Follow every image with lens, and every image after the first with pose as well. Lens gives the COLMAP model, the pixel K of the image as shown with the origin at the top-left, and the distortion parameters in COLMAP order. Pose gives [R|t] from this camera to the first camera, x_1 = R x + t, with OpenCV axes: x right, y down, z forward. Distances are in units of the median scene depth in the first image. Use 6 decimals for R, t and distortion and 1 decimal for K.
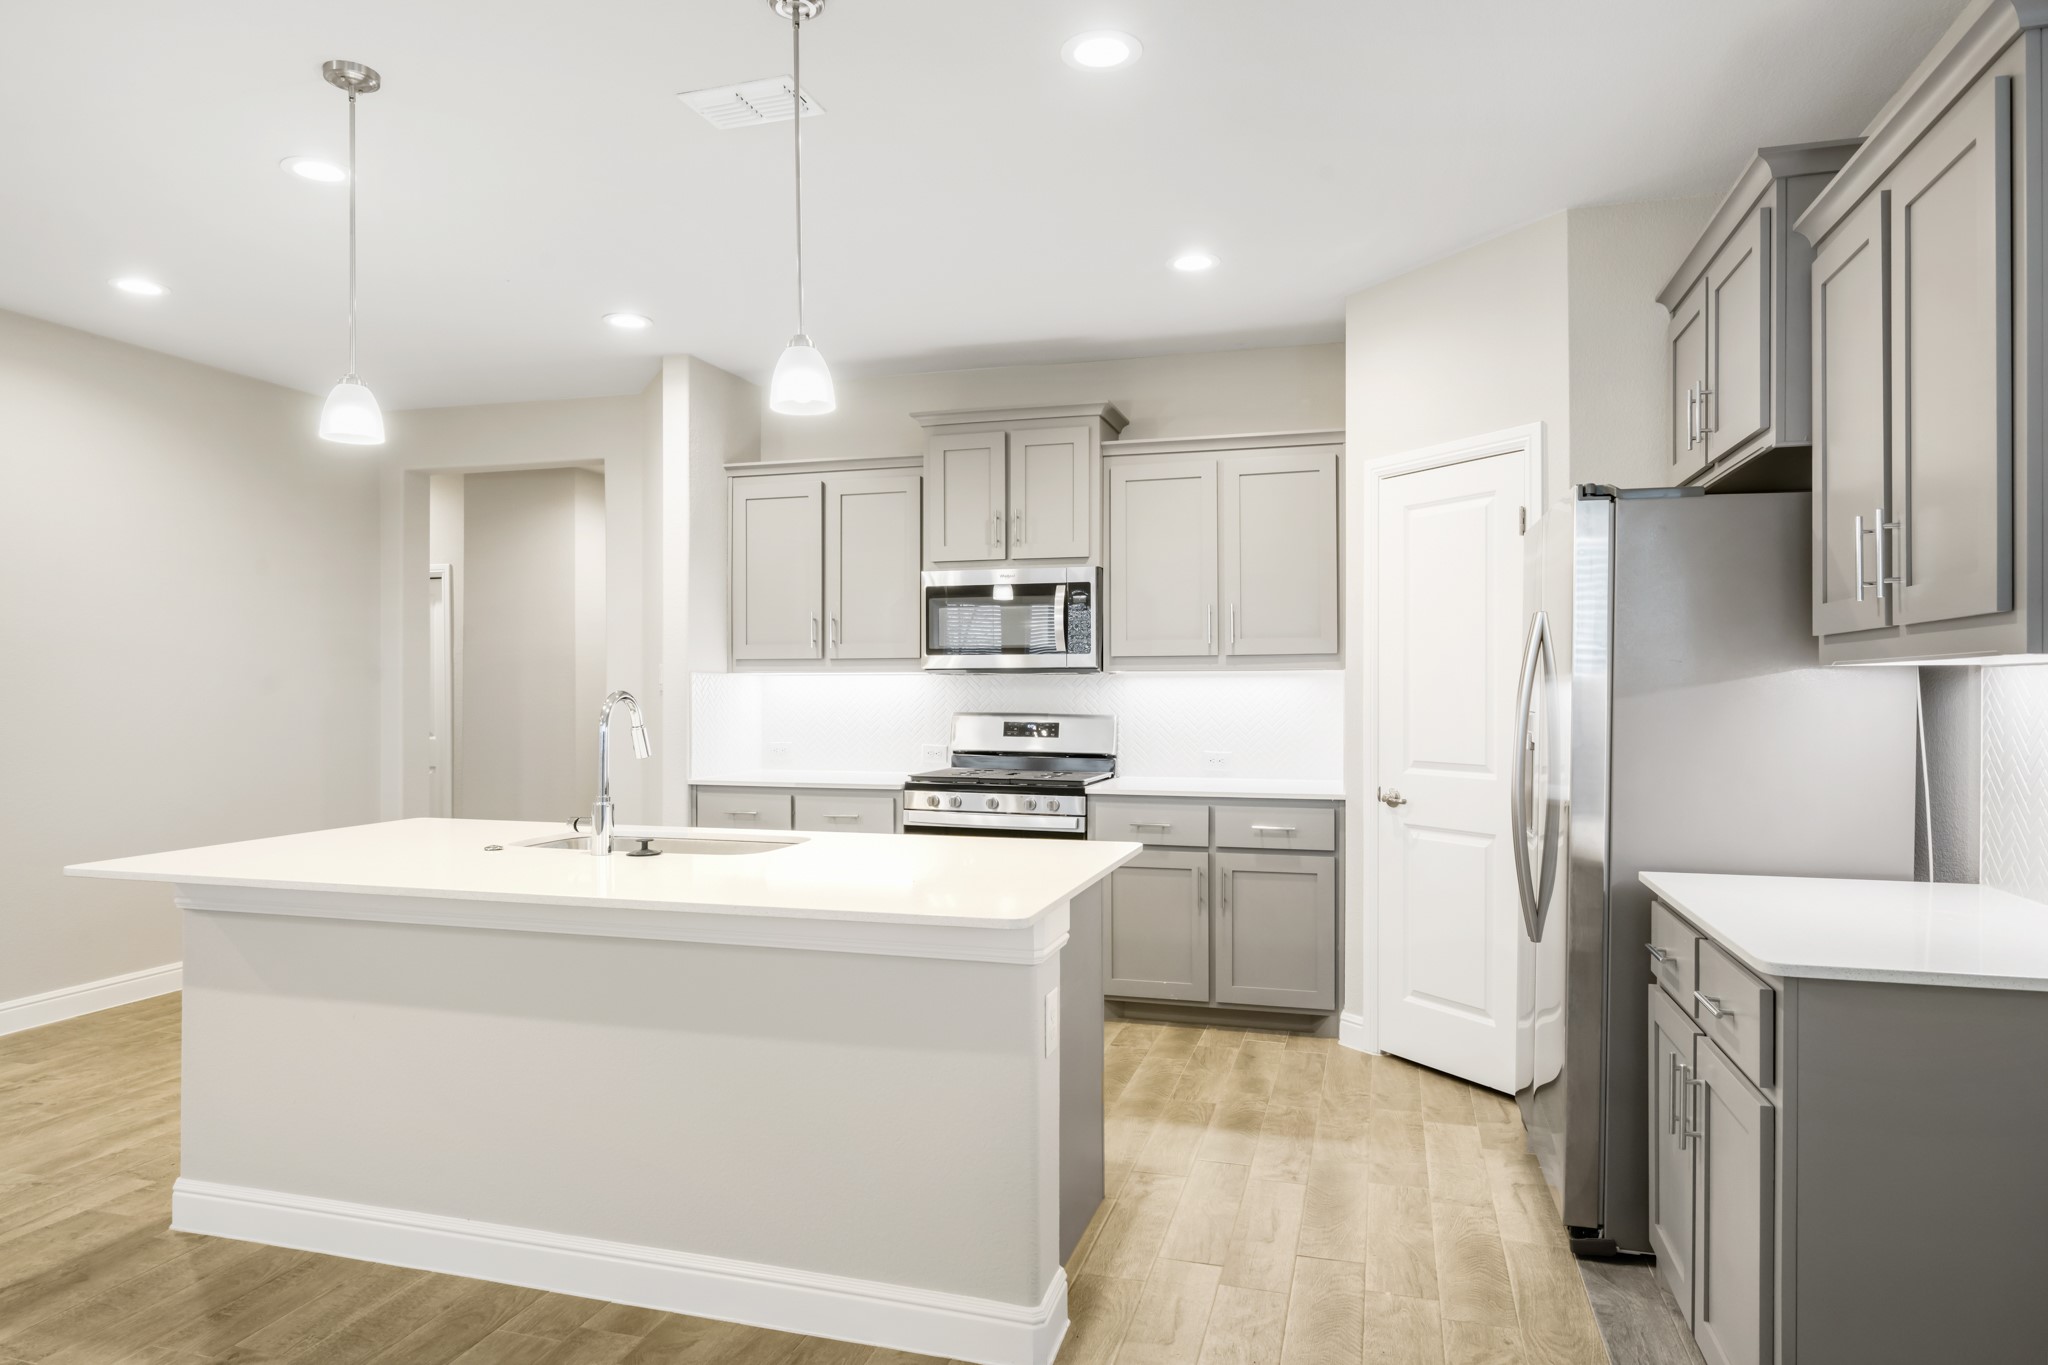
lens RADIAL K [[1246.8, 0, 1028.0], [0, 1246.8, 691.5], [0, 0, 1]] dist [-0.006646, 0.003806]
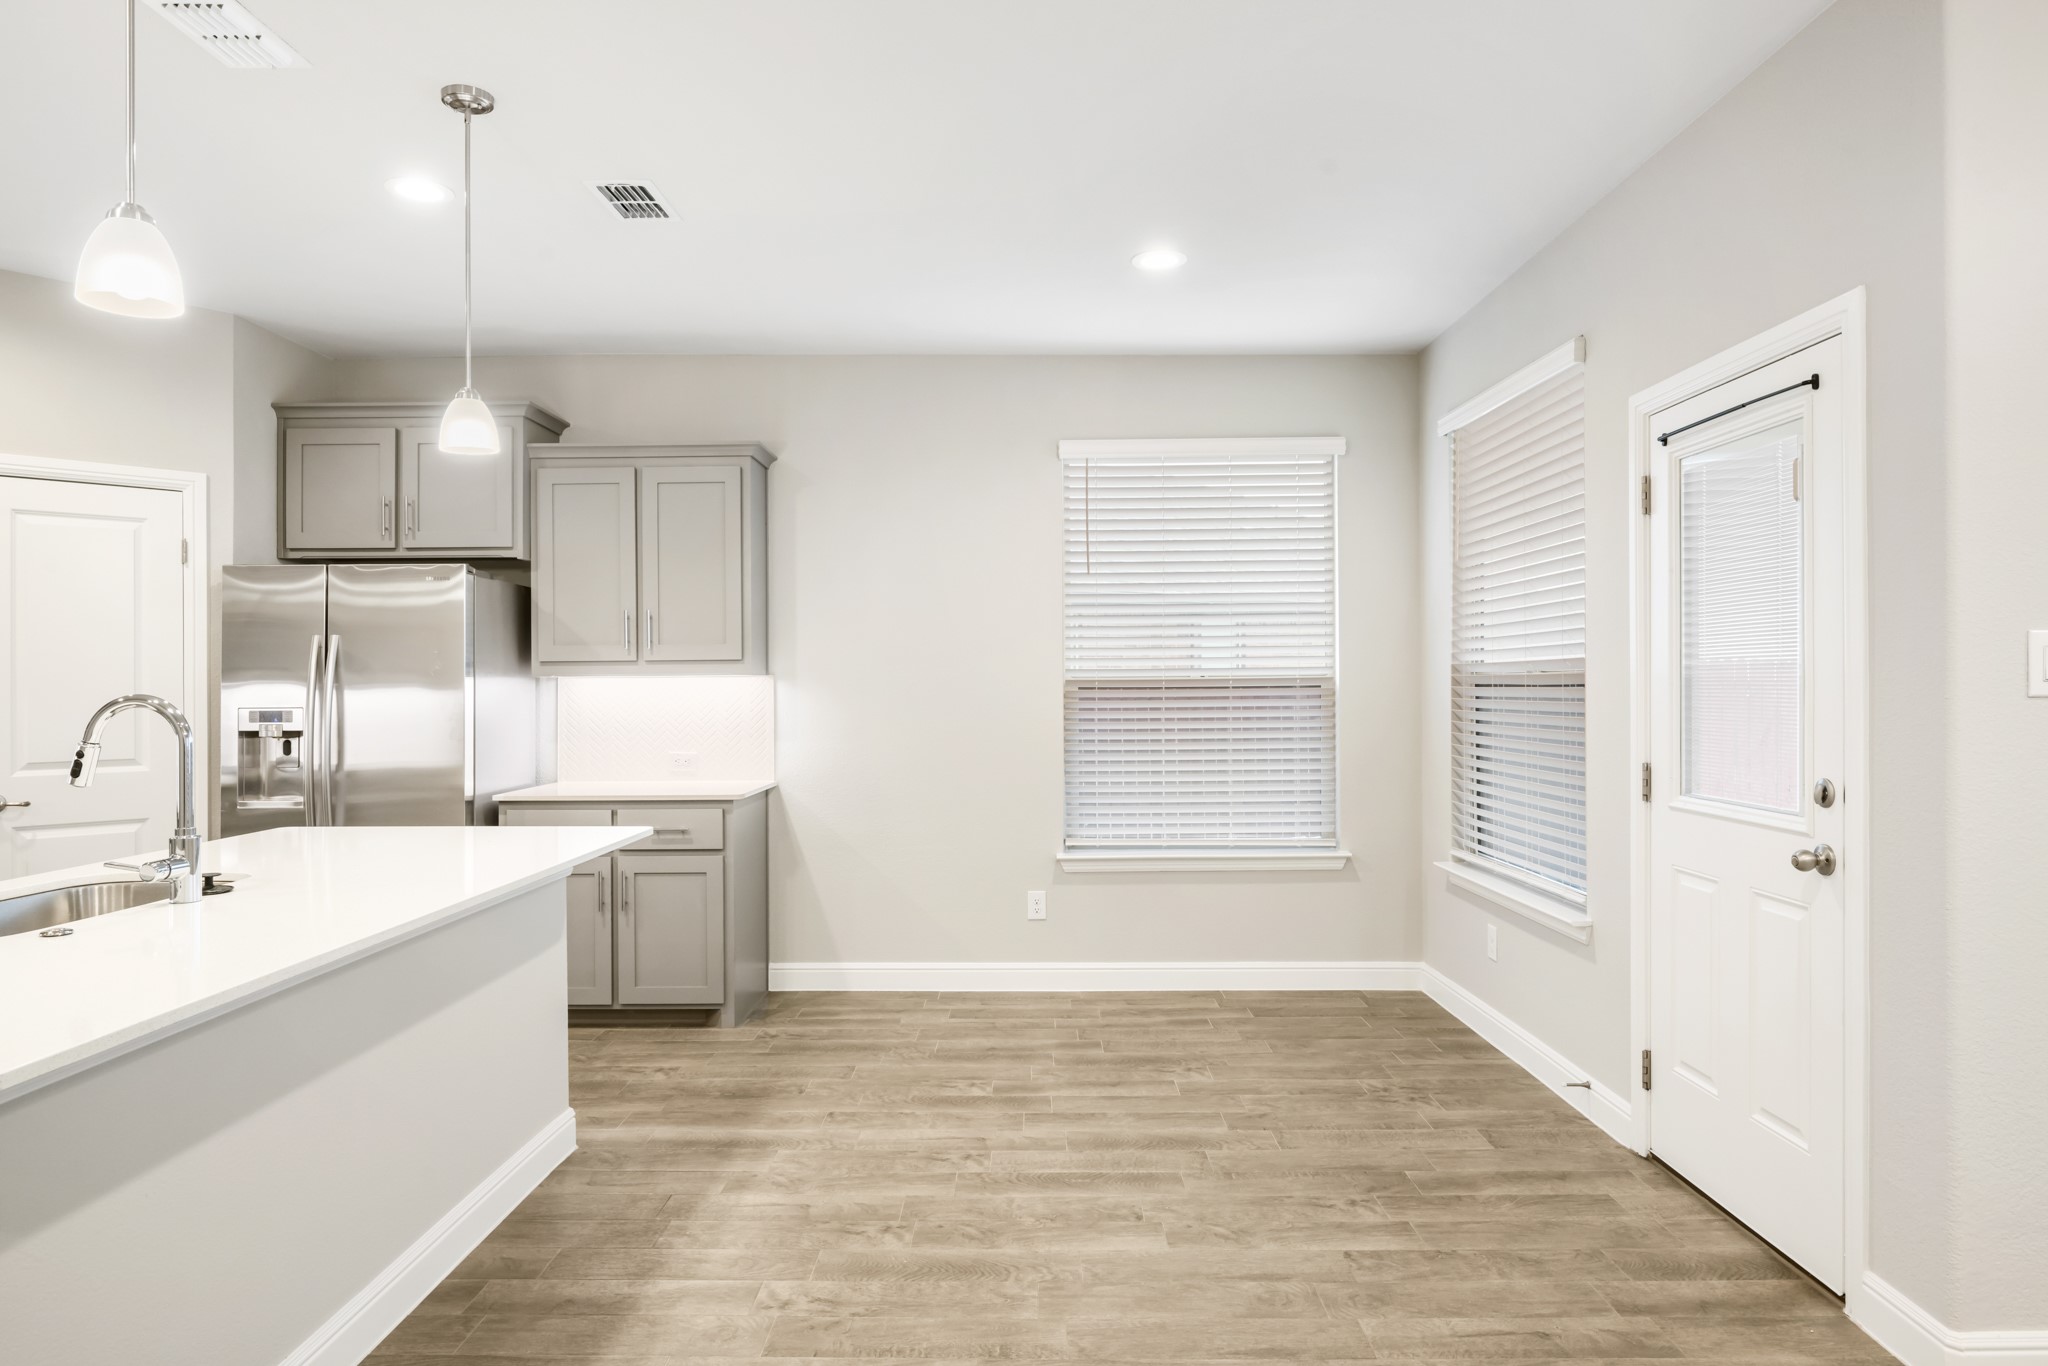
lens RADIAL K [[1246.8, 0, 1017.6], [0, 1246.8, 674.2], [0, 0, 1]] dist [-0.006646, 0.003806]
pose [[-0.268617, 0.009040, 0.963205, -0.846180], [0.009002, 0.999936, -0.006874, -0.002403], [-0.963205, 0.006824, -0.268681, 0.477257]]
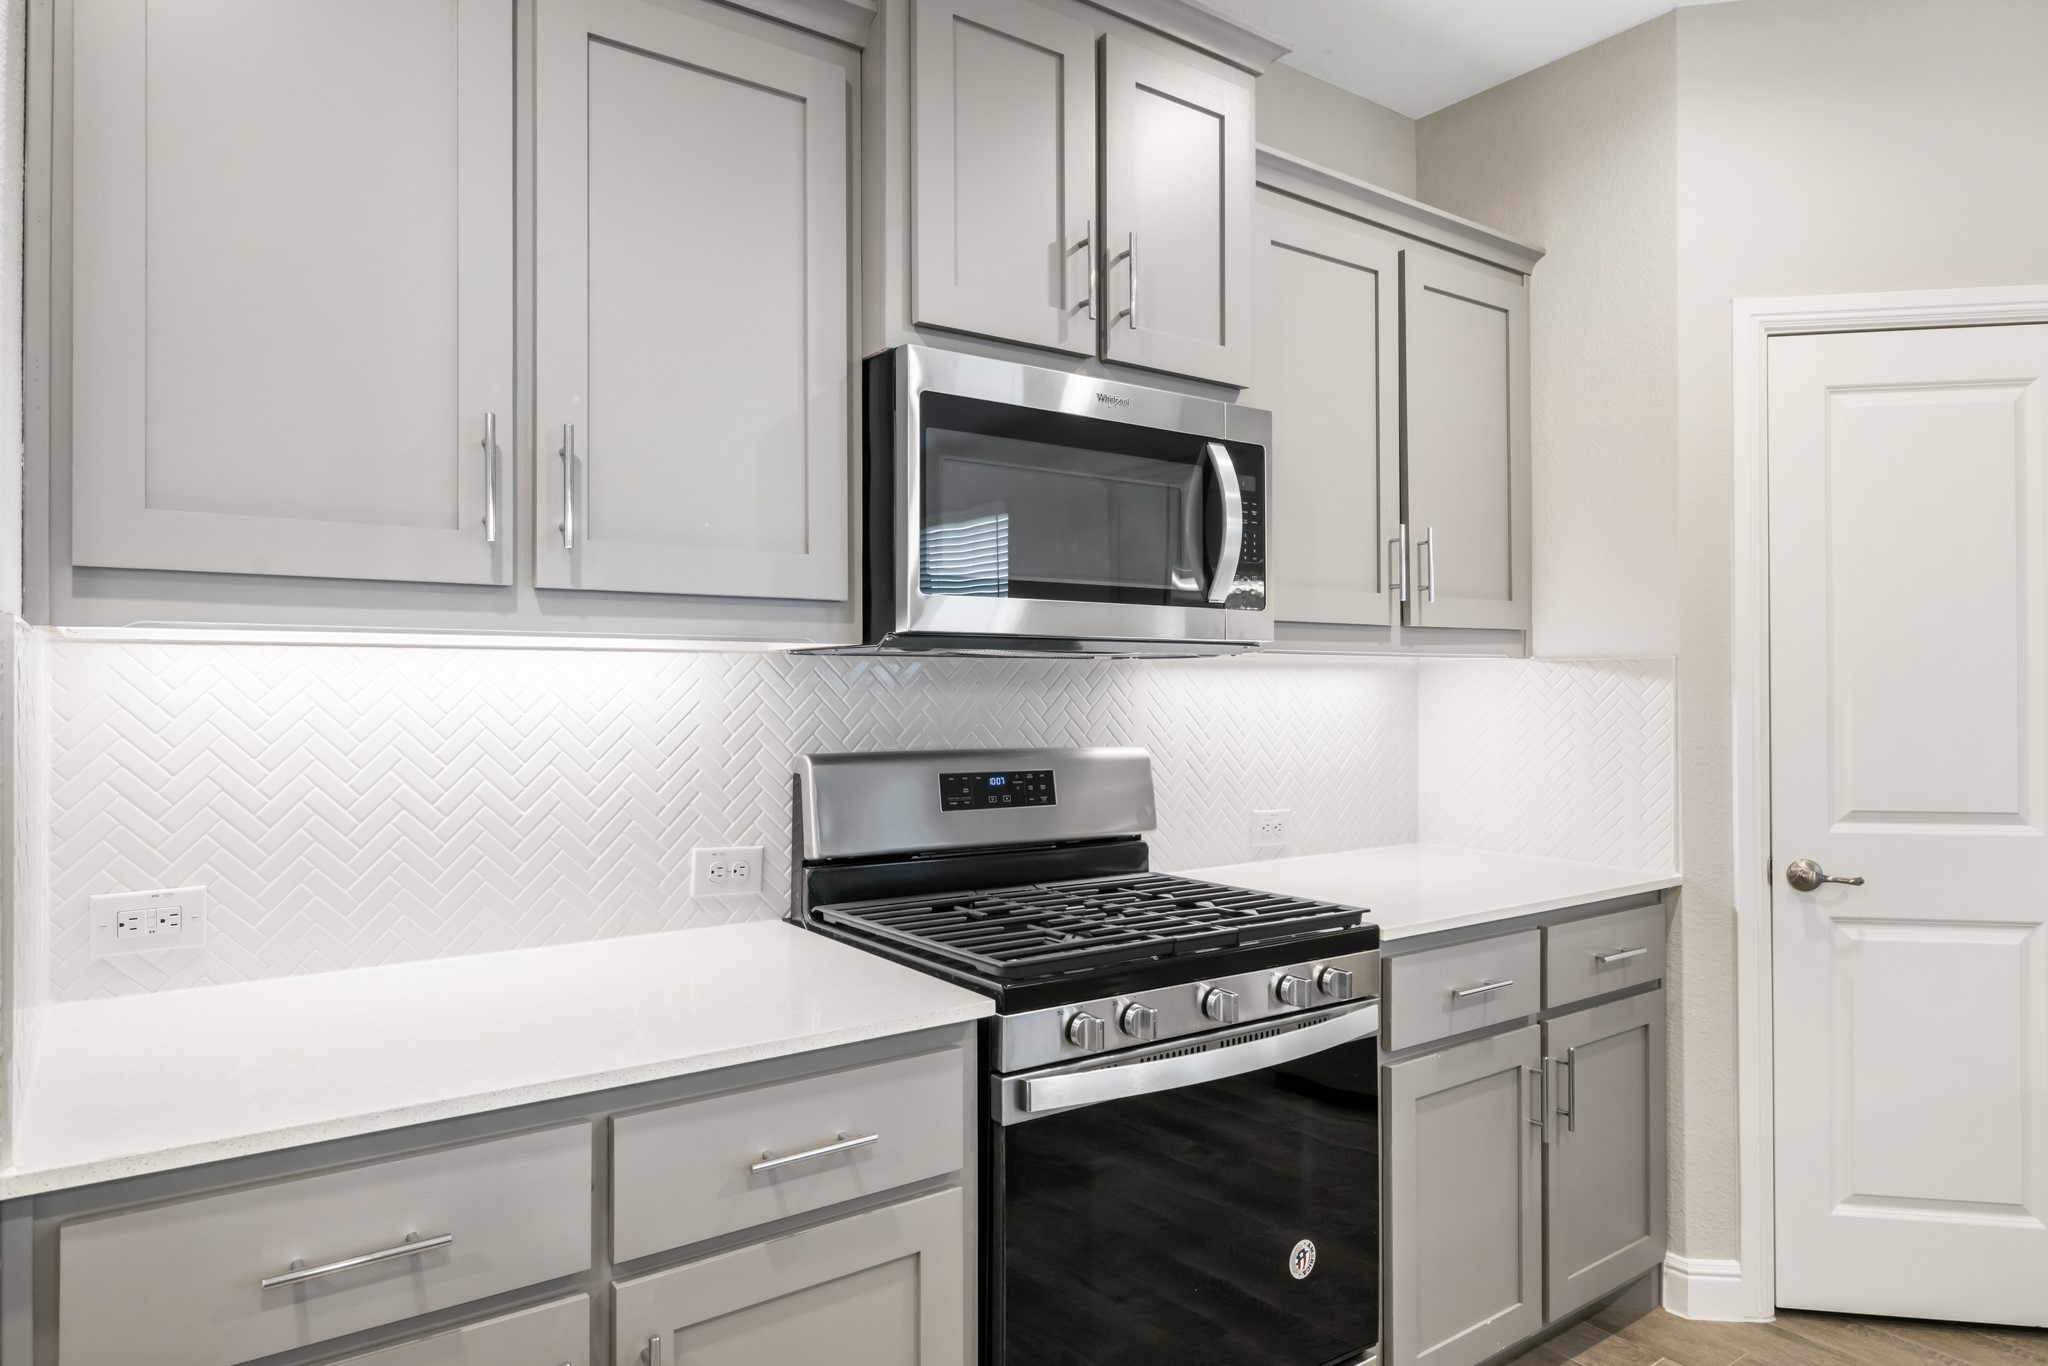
lens RADIAL K [[1246.8, 0, 1015.5], [0, 1246.8, 680.1], [0, 0, 1]] dist [-0.006646, 0.003806]
pose [[0.612512, 0.006804, 0.790432, -0.394554], [0.001448, 0.999952, -0.009730, -0.001994], [-0.790460, 0.007104, 0.612473, 0.914634]]
